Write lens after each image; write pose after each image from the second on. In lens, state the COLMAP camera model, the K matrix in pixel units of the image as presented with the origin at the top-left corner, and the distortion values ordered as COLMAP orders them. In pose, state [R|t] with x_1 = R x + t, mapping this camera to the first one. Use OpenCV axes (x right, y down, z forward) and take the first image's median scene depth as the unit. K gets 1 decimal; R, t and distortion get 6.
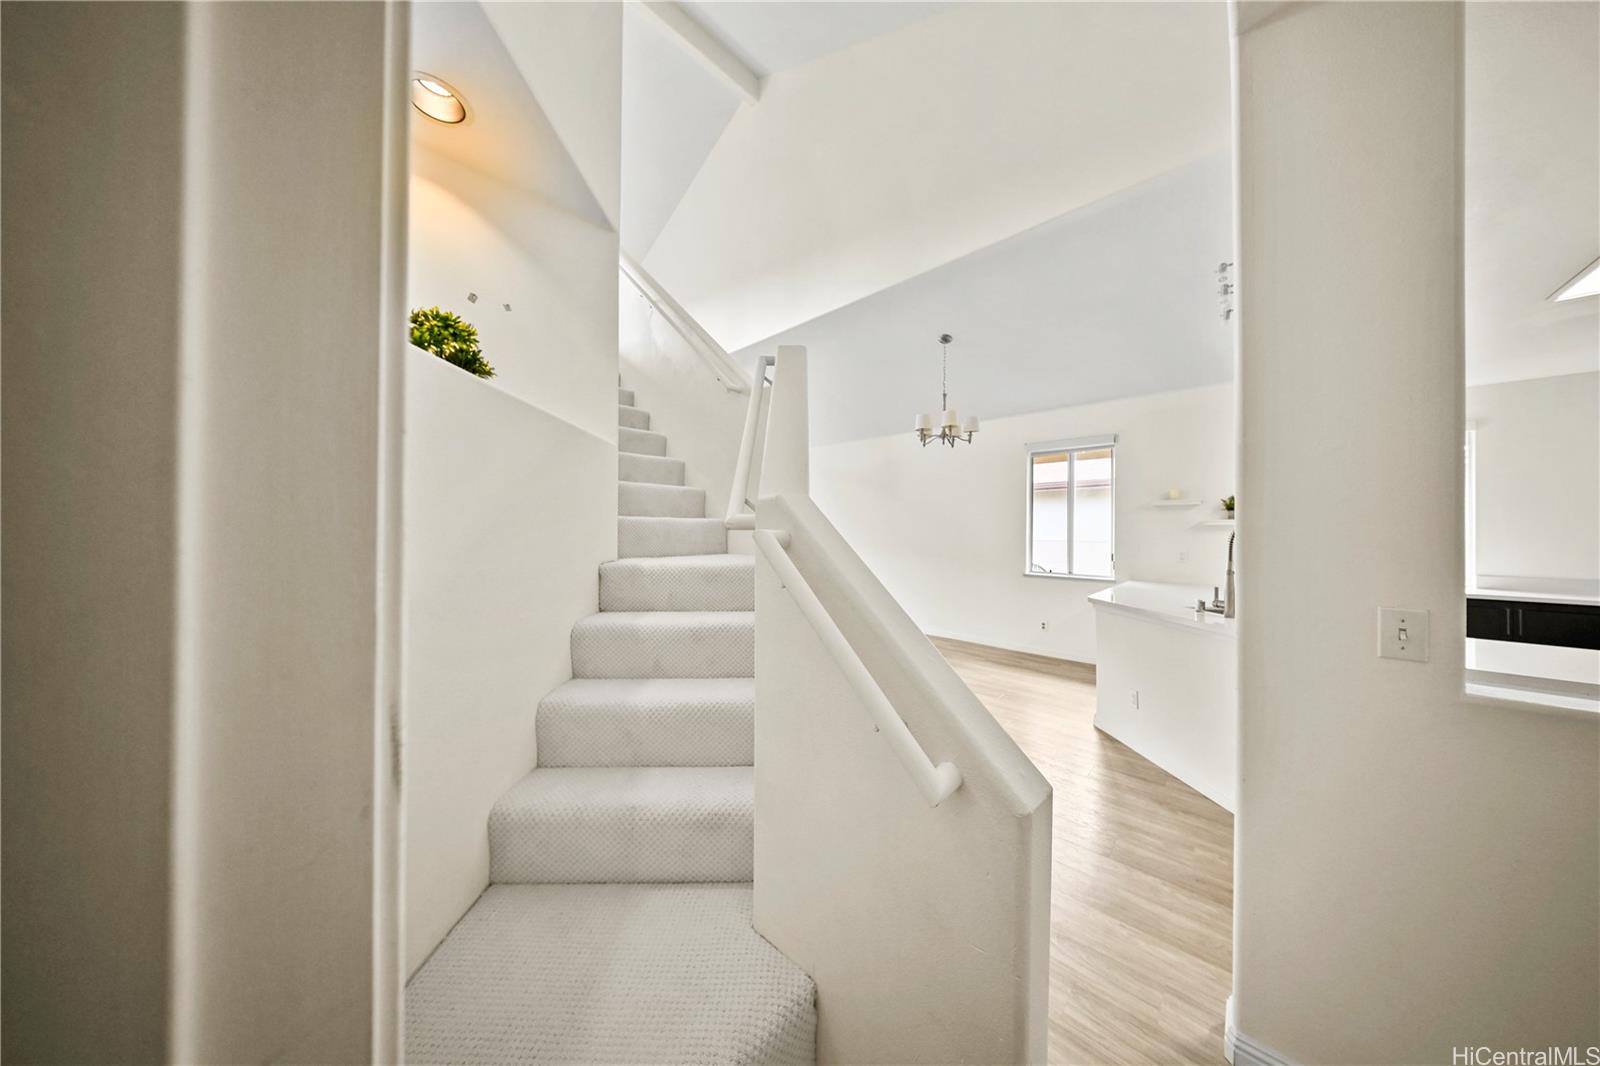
lens RADIAL K [[479.1, 0, 804.7], [0, 479.1, 534.1], [0, 0, 1]] dist [0.000995, -0.000161]
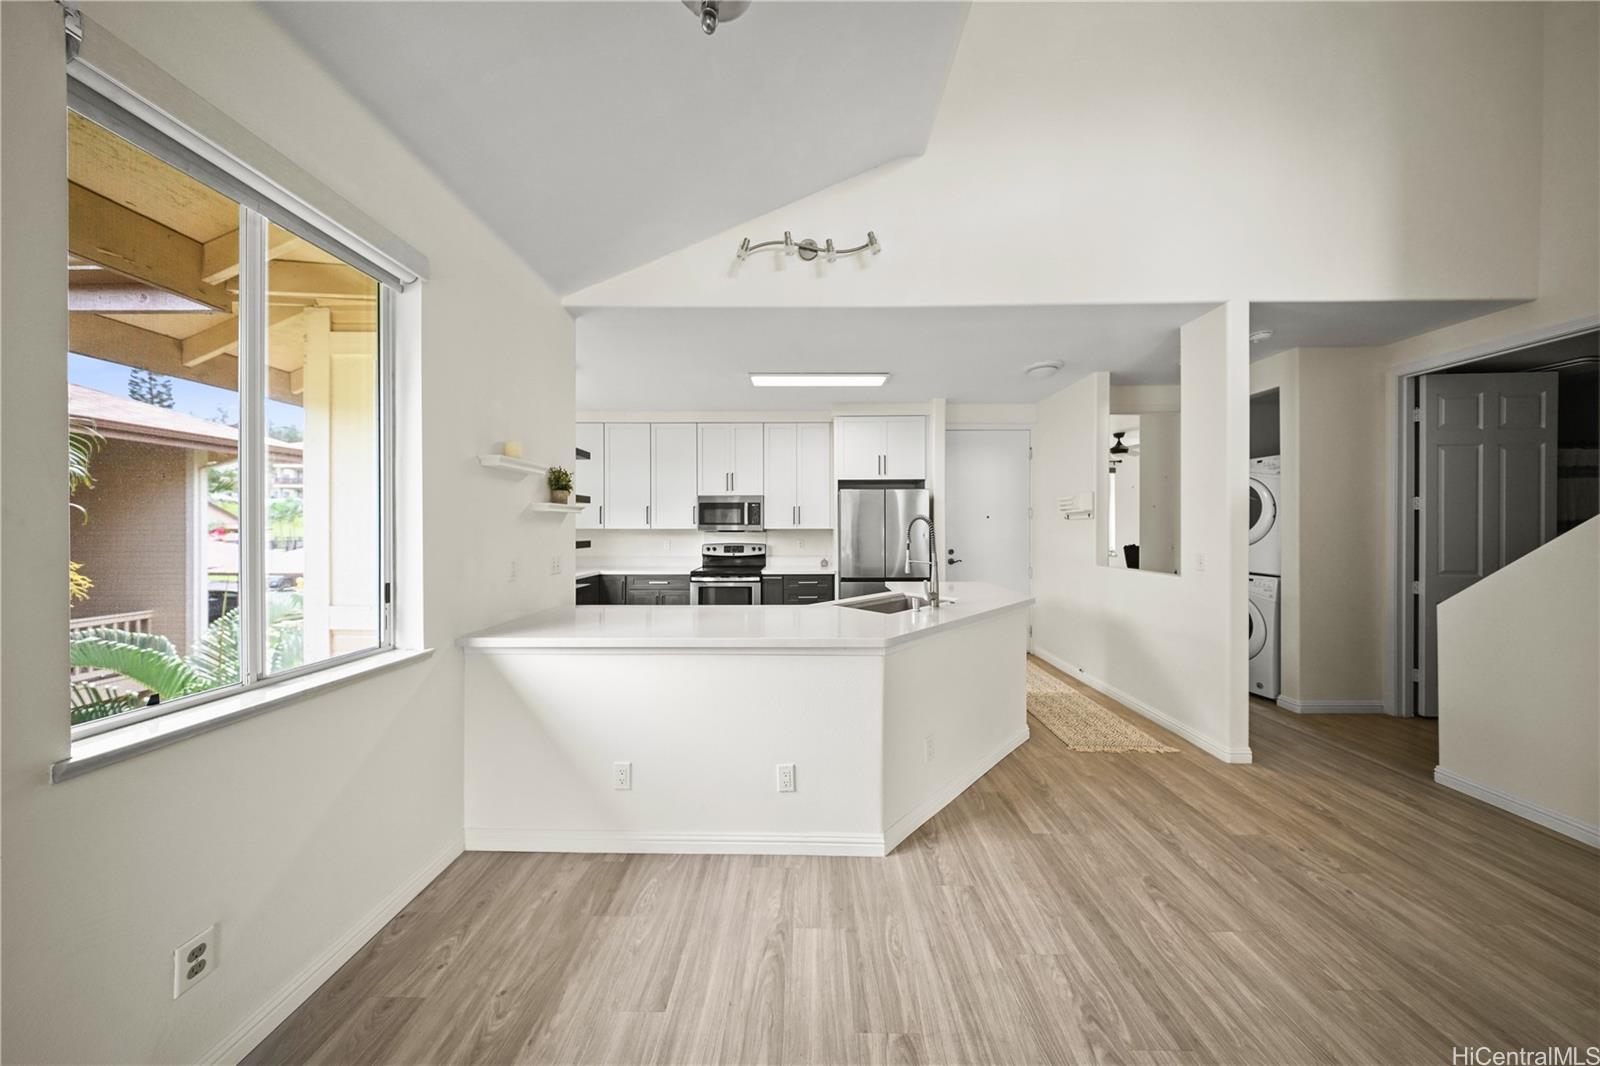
lens RADIAL K [[479.1, 0, 804.1], [0, 479.1, 529.6], [0, 0, 1]] dist [0.000995, -0.000161]
pose [[-0.681333, -0.014852, 0.731823, 0.320495], [-0.011043, 0.999889, 0.010010, -0.007291], [-0.731890, -0.001261, -0.681422, 1.928496]]
